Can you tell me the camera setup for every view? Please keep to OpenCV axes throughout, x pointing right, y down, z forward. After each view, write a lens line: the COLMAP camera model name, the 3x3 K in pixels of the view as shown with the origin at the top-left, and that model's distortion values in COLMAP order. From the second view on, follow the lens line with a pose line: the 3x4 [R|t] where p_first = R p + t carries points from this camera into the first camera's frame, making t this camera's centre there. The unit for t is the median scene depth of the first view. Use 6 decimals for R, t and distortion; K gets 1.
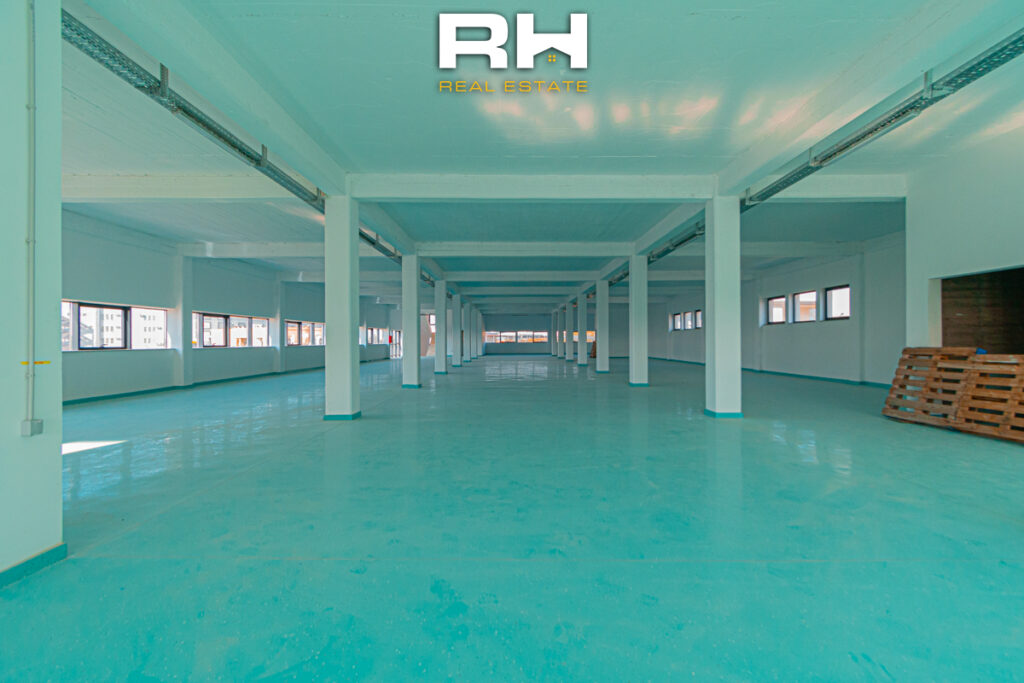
lens RADIAL K [[452.6, 0, 507.8], [0, 452.6, 341.9], [0, 0, 1]] dist [0.001100, 0.000275]
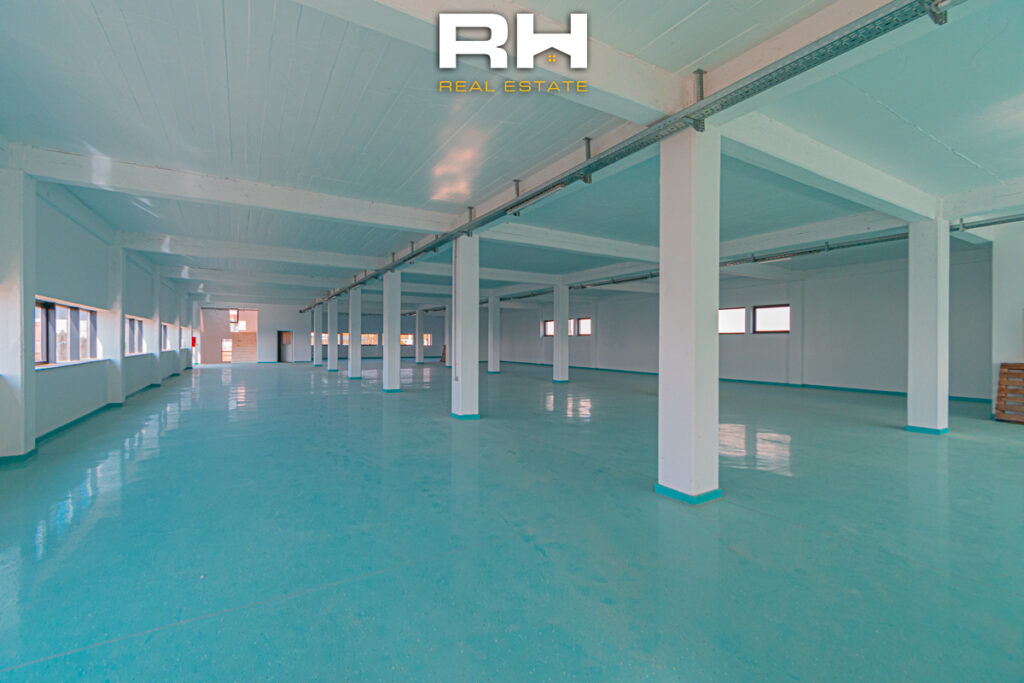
lens RADIAL K [[452.6, 0, 511.2], [0, 452.6, 343.5], [0, 0, 1]] dist [0.001100, 0.000275]
pose [[0.864421, 0.005911, 0.502733, -0.423072], [-0.006129, 0.999980, -0.001218, -0.013980], [-0.502731, -0.002028, 0.864441, 0.280619]]
